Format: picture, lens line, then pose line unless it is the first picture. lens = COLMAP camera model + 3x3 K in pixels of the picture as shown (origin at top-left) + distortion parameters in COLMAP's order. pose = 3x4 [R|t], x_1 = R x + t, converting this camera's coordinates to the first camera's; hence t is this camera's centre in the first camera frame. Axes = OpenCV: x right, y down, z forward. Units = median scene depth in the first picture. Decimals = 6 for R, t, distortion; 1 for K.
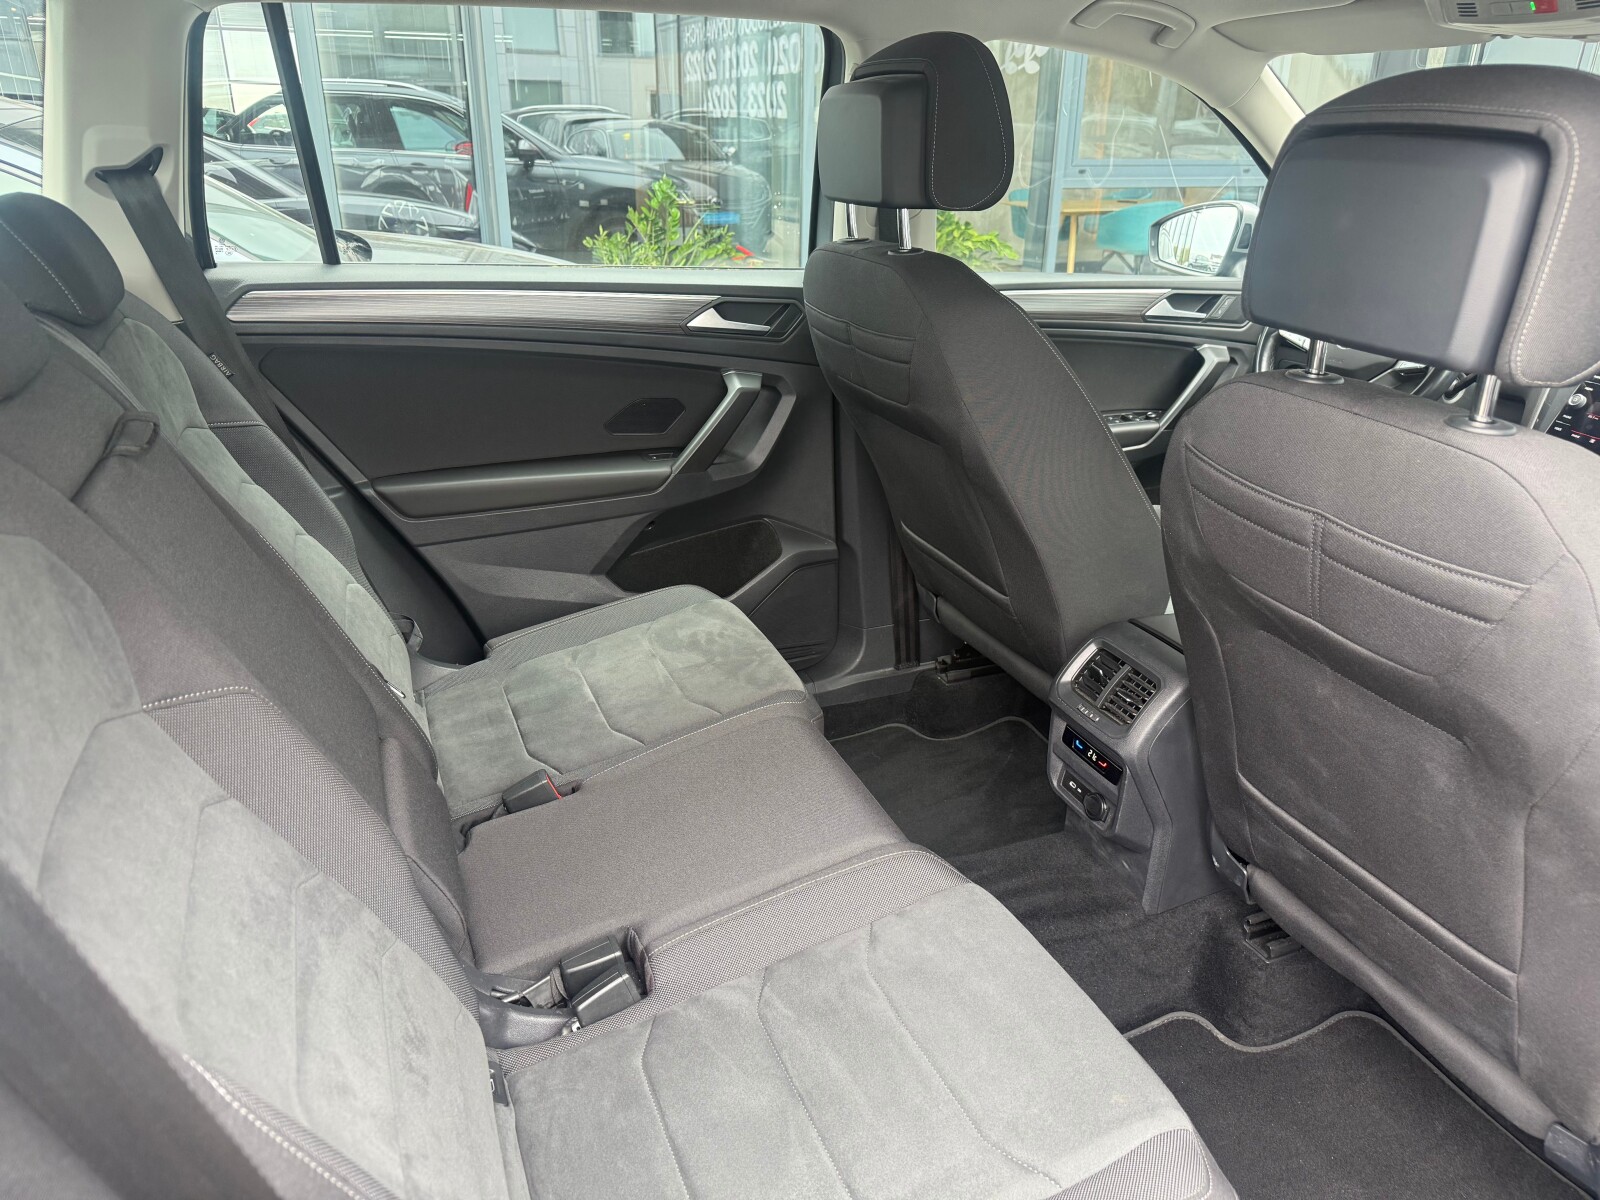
lens RADIAL K [[1127.8, 0, 800.2], [0, 1127.8, 594.5], [0, 0, 1]] dist [0.056604, -0.076126]
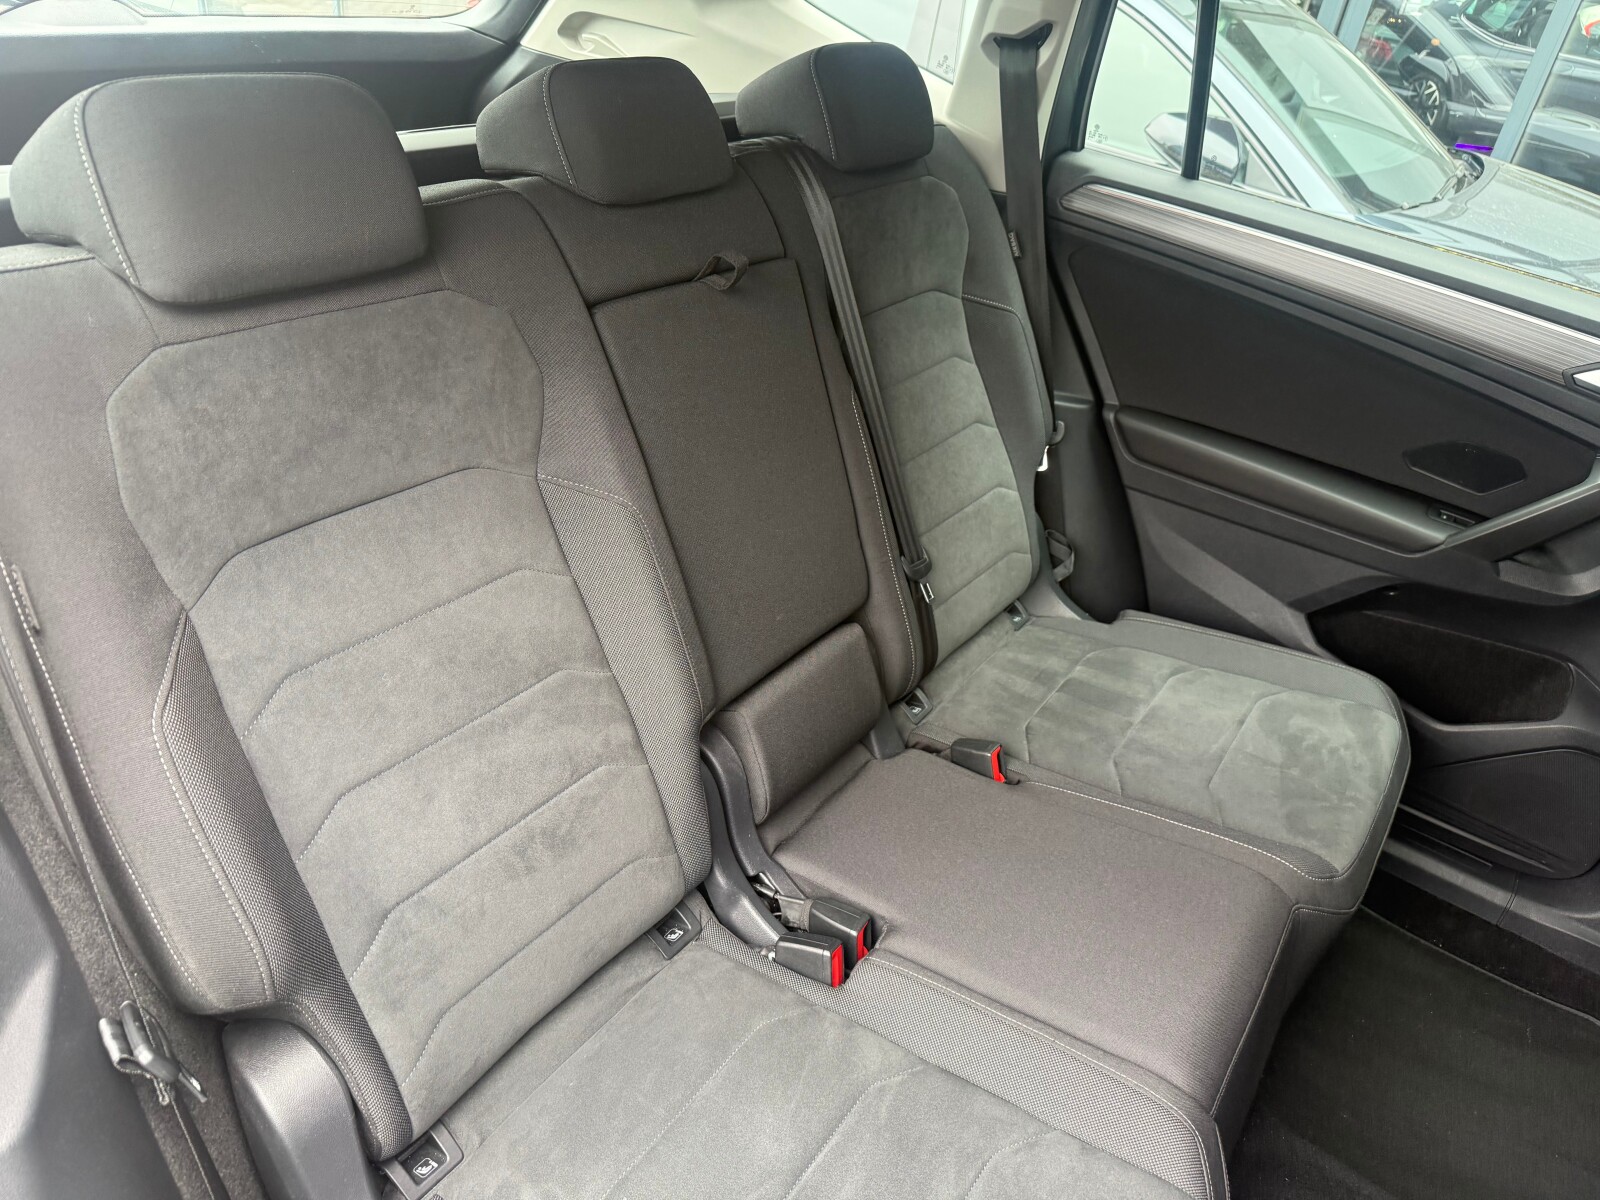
lens RADIAL K [[1127.8, 0, 798.0], [0, 1127.8, 602.2], [0, 0, 1]] dist [0.056604, -0.076126]
pose [[0.521506, 0.490841, -0.697930, 0.233515], [-0.423321, 0.859041, 0.287834, -0.120969], [0.740831, 0.145342, 0.655778, 0.202053]]
